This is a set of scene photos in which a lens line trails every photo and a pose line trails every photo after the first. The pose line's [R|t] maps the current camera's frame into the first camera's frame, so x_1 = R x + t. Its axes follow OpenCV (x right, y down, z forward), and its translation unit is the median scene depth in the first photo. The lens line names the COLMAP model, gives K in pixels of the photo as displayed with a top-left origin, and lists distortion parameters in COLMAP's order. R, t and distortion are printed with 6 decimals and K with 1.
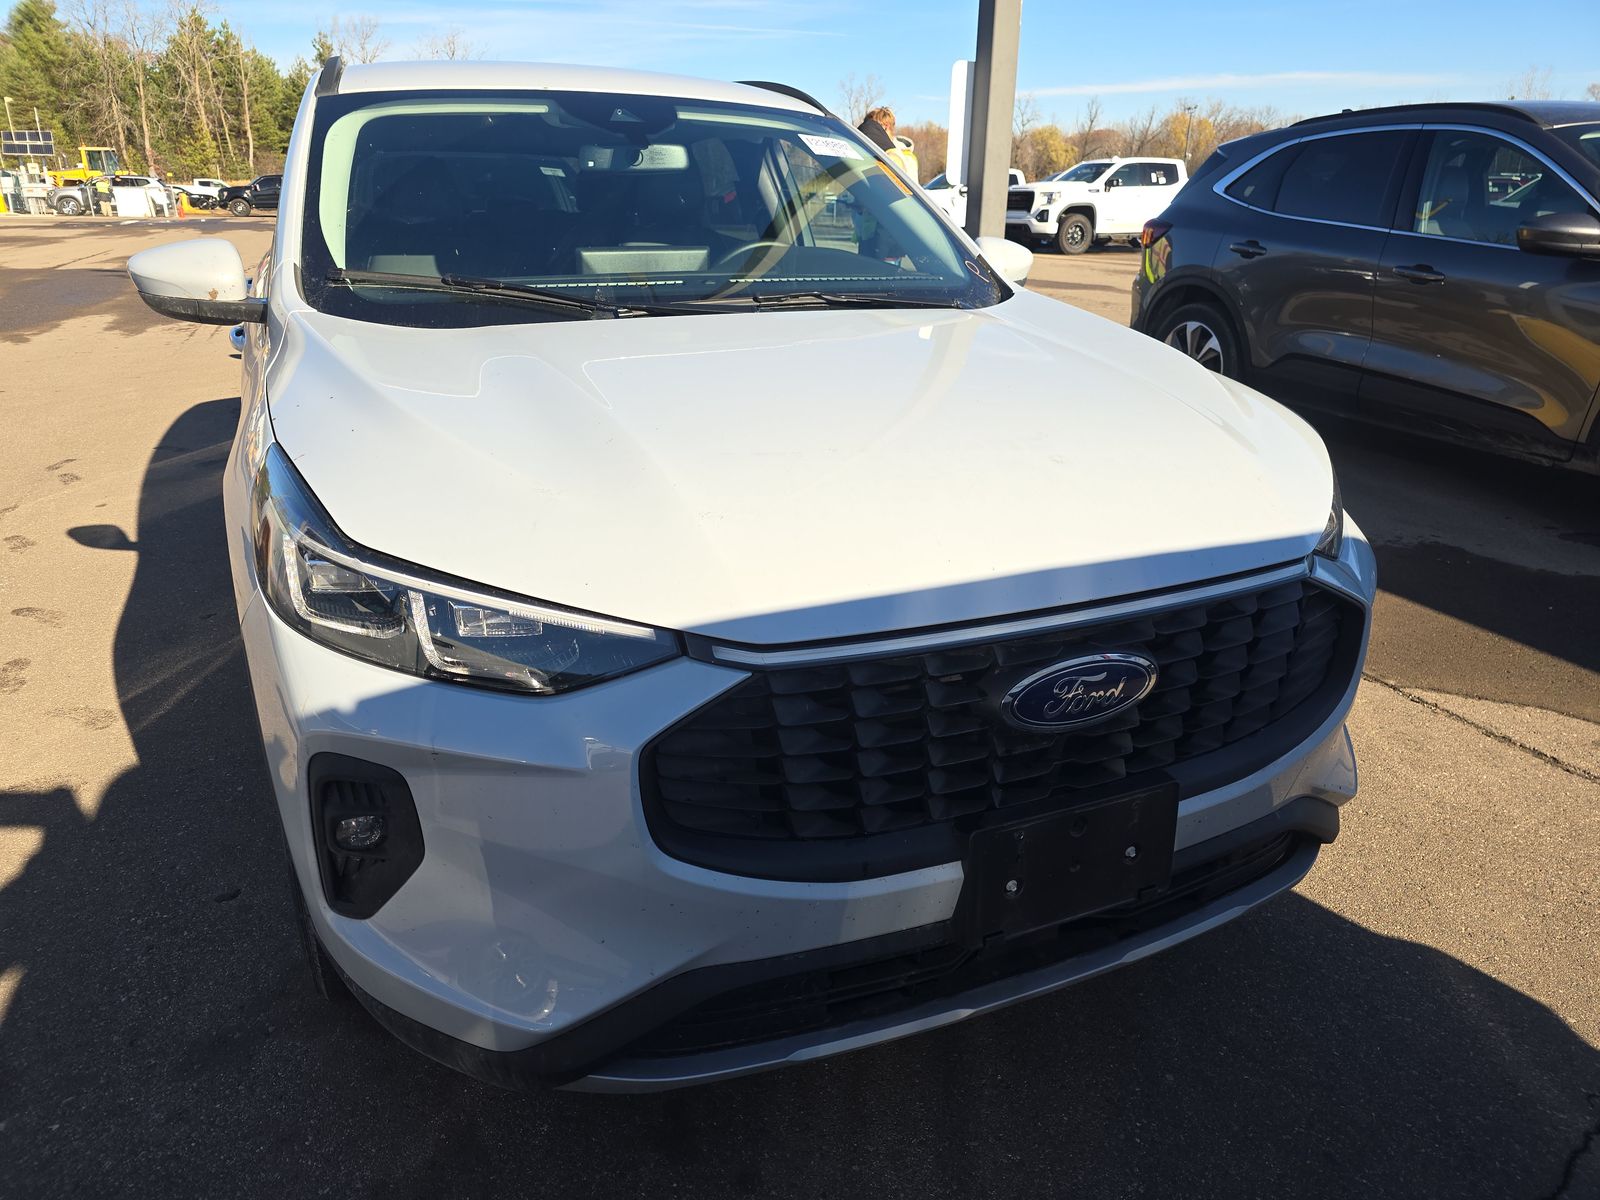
lens RADIAL K [[1057.2, 0, 832.4], [0, 1057.2, 524.2], [0, 0, 1]] dist [0.045017, -0.035950]
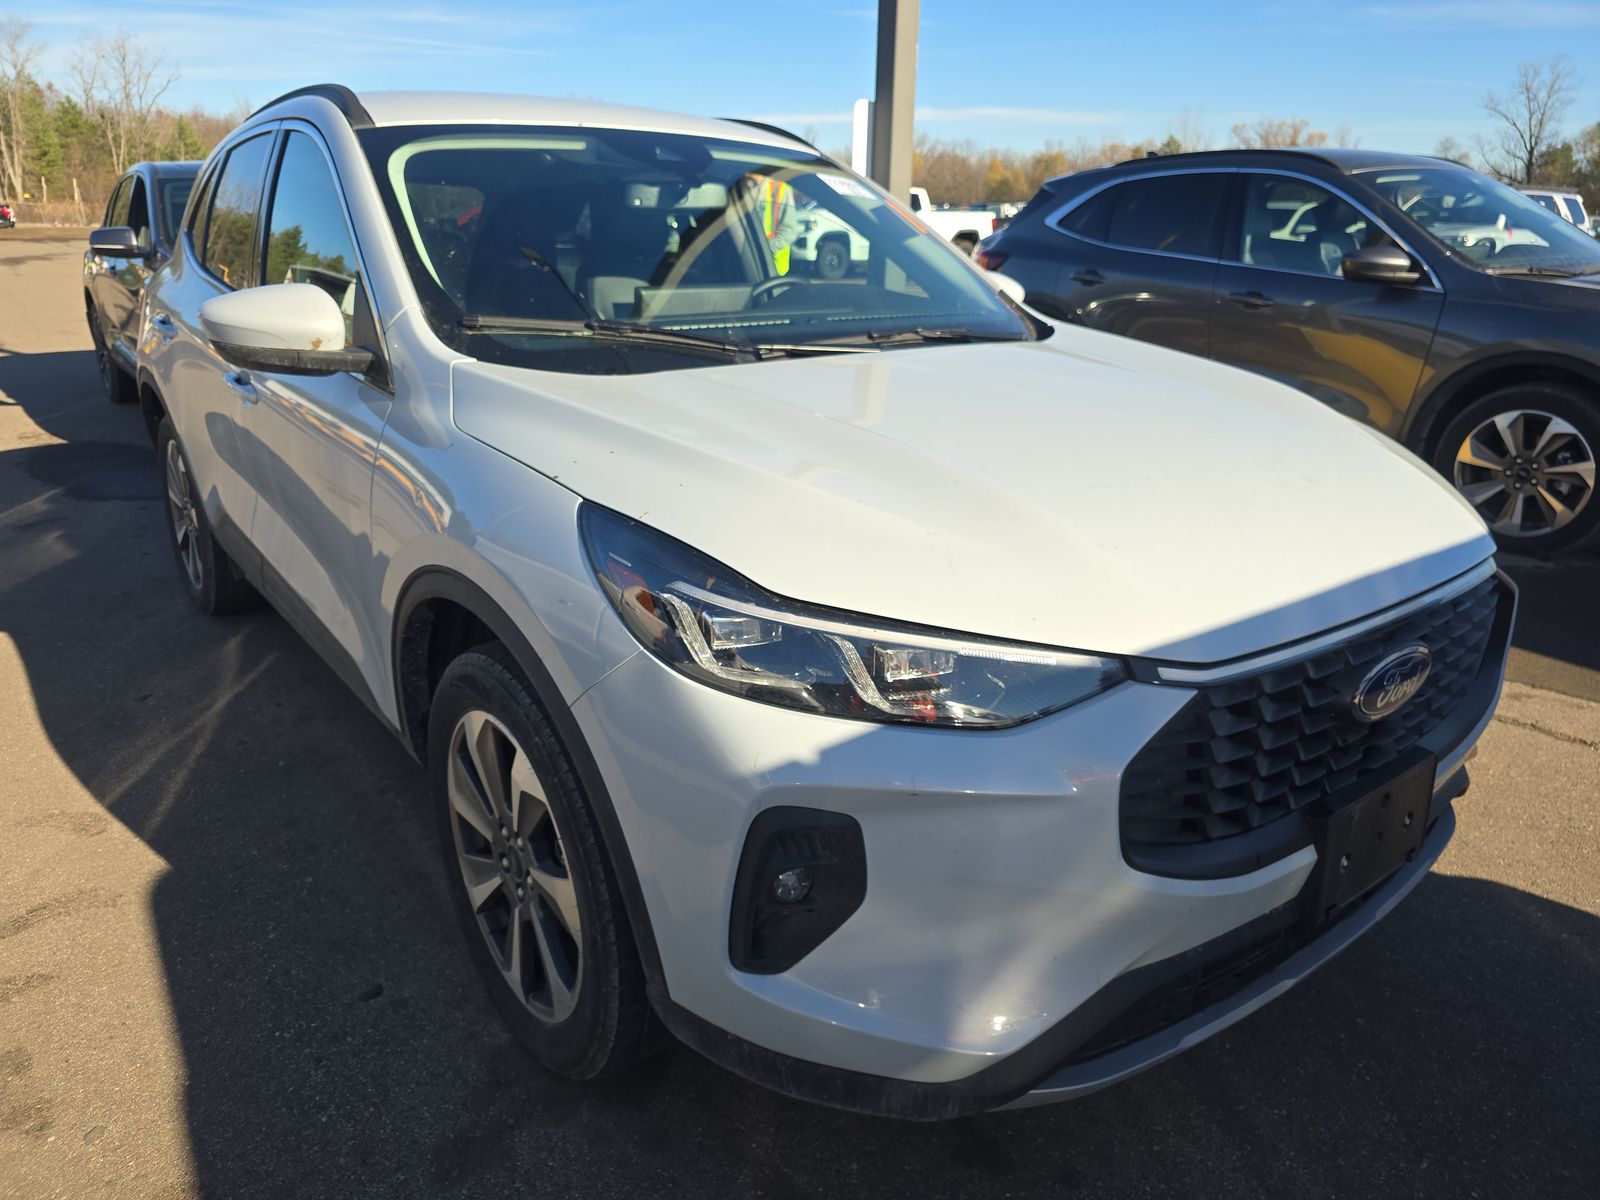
lens RADIAL K [[1057.2, 0, 793.7], [0, 1057.2, 536.3], [0, 0, 1]] dist [0.045017, -0.035950]
pose [[0.974232, -0.059448, 0.217571, -0.386942], [0.061695, 0.998089, -0.003546, -0.020536], [-0.216945, 0.016877, 0.976038, 0.015056]]
